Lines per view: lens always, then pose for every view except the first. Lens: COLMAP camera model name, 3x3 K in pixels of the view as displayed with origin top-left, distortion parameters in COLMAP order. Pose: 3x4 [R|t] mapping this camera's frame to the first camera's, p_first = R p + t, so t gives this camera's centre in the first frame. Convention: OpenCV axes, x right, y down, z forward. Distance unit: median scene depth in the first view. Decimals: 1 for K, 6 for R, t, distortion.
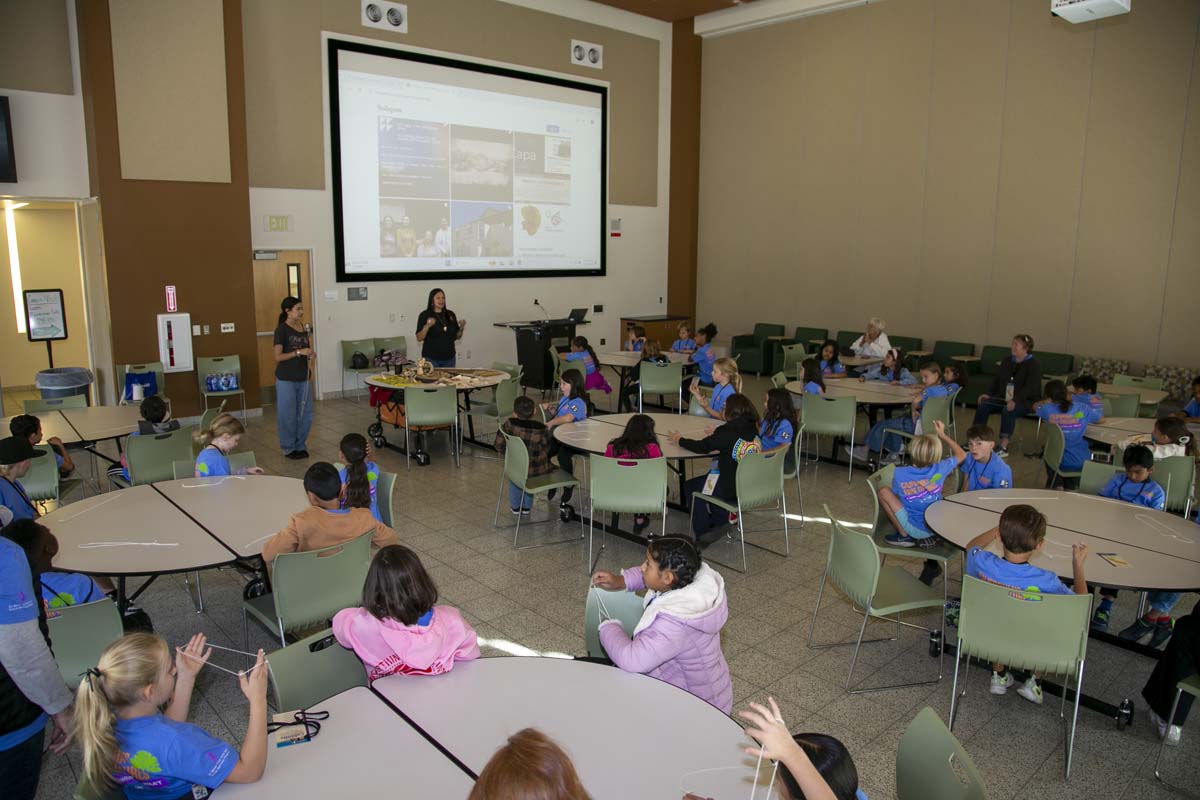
lens RADIAL K [[824.4, 0, 600.0], [0, 824.4, 400.0], [0, 0, 1]] dist [-0.130560, 0.076587]
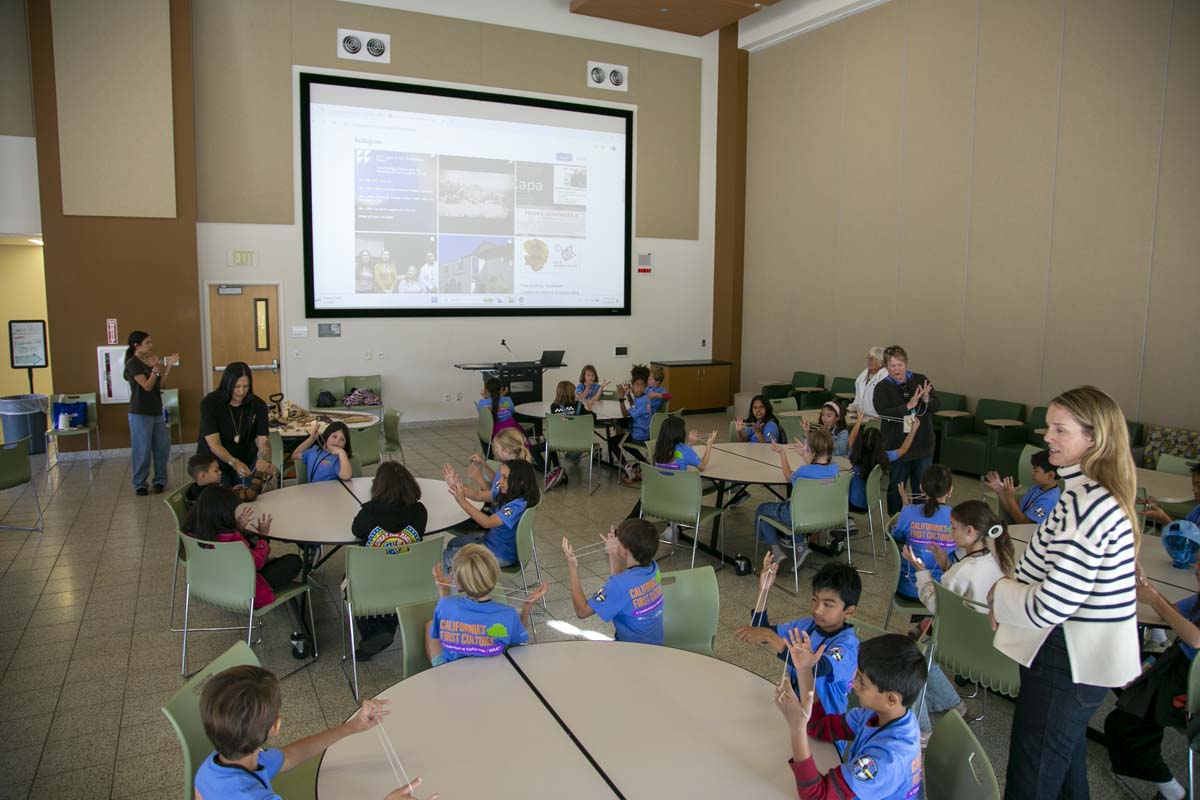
lens RADIAL K [[819.4, 0, 603.7], [0, 819.4, 396.8], [0, 0, 1]] dist [-0.128361, 0.072499]
pose [[0.968612, 0.035113, -0.246085, 0.263643], [-0.047798, 0.997808, -0.045761, -0.022395], [0.243939, 0.056087, 0.968167, 0.149626]]
